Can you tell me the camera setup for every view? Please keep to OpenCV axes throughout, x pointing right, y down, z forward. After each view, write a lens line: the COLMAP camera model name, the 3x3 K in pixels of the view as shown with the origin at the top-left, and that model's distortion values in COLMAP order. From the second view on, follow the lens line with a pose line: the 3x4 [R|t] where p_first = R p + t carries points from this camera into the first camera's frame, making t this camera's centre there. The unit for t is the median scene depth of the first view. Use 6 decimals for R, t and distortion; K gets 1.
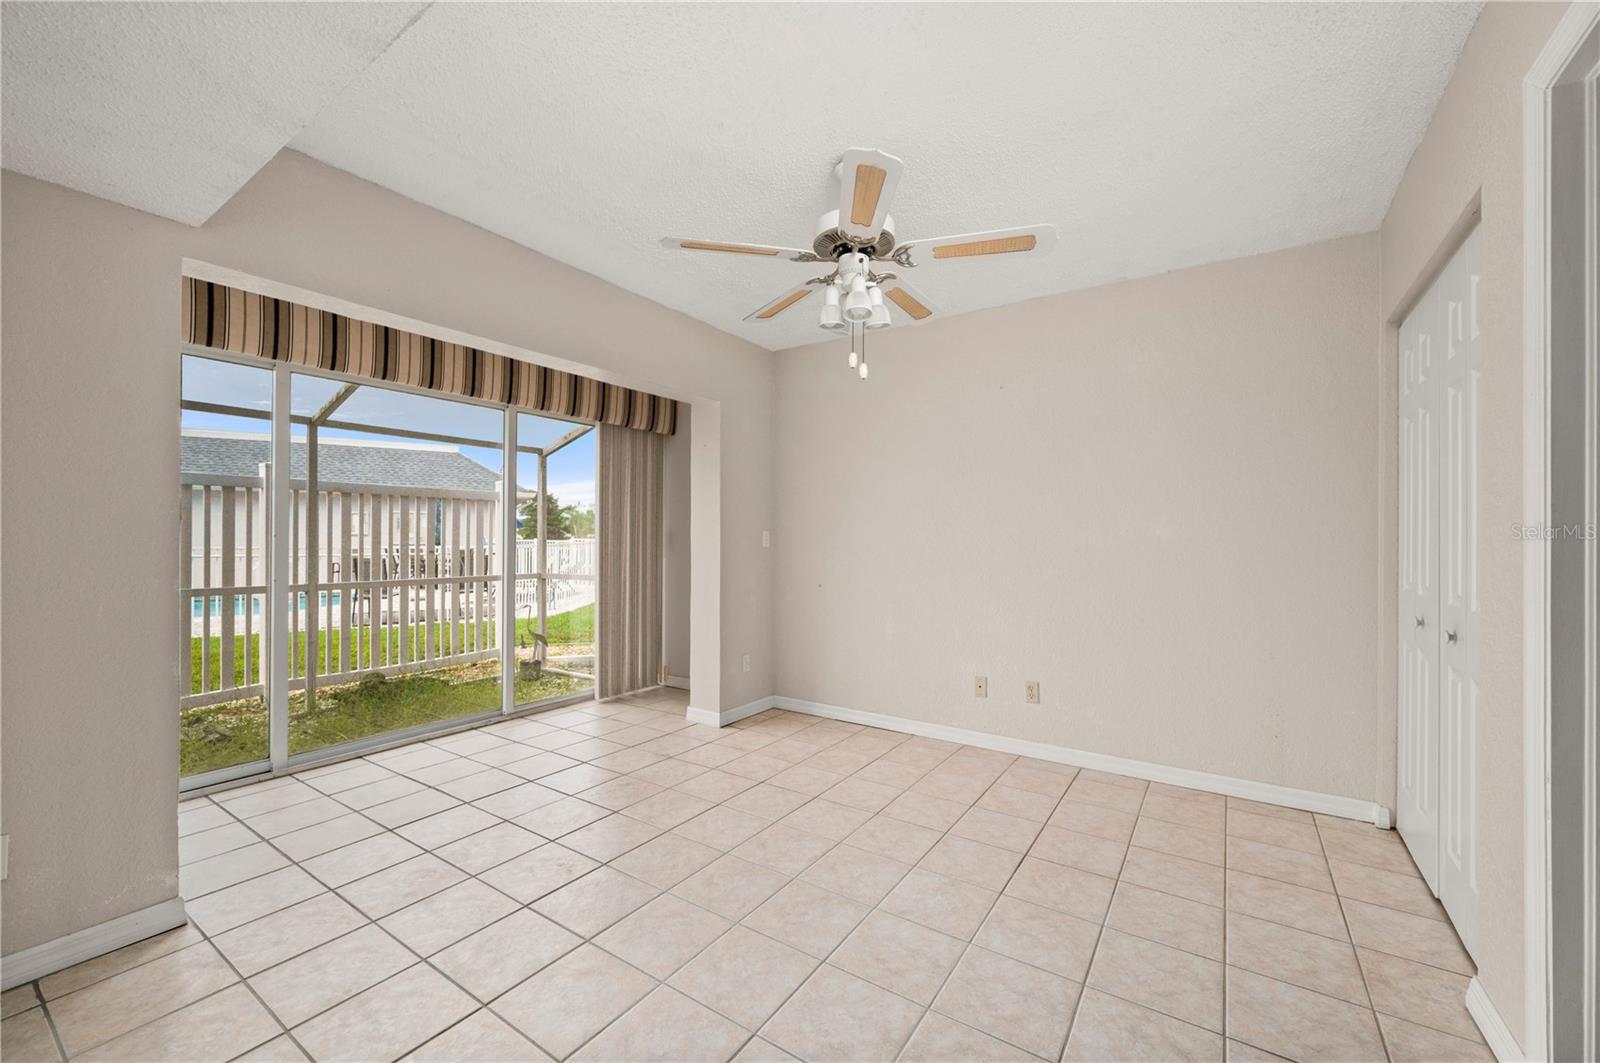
lens RADIAL K [[651.2, 0, 796.3], [0, 651.2, 531.5], [0, 0, 1]] dist [0.001086, -0.000016]
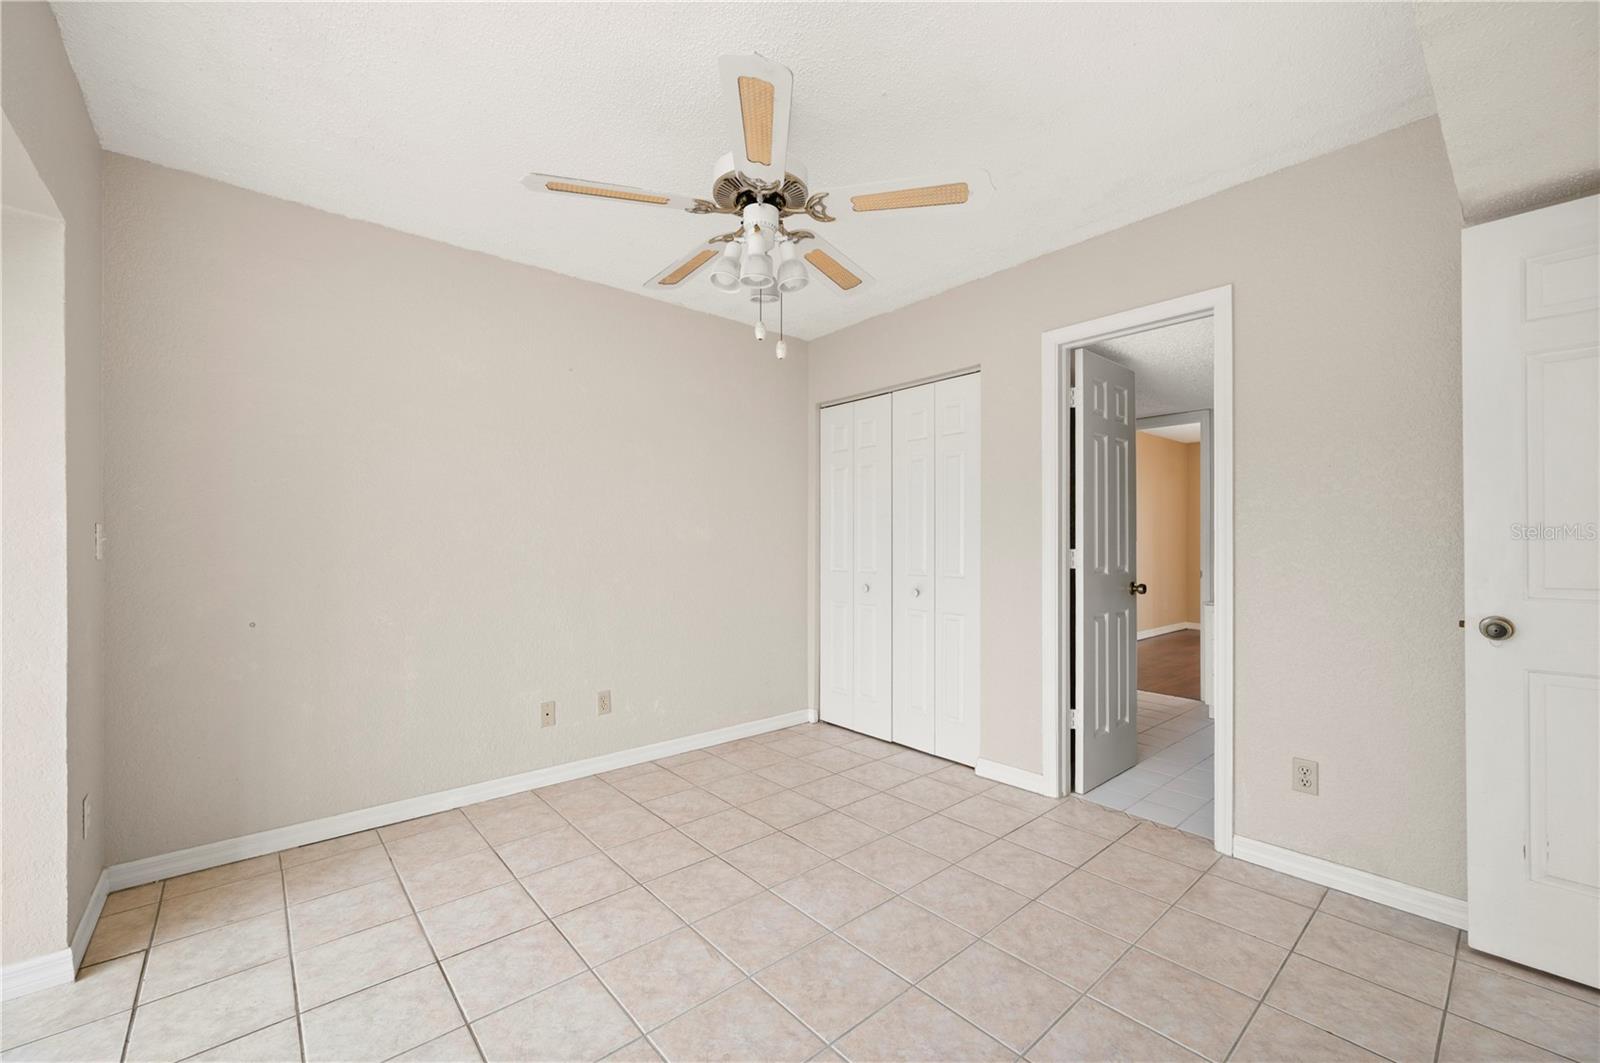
lens RADIAL K [[651.2, 0, 803.0], [0, 651.2, 537.4], [0, 0, 1]] dist [0.001086, -0.000016]
pose [[0.236774, 0.003292, 0.971559, -0.563206], [-0.006741, 0.999976, -0.001746, 0.007479], [-0.971541, -0.006136, 0.236790, 0.575008]]
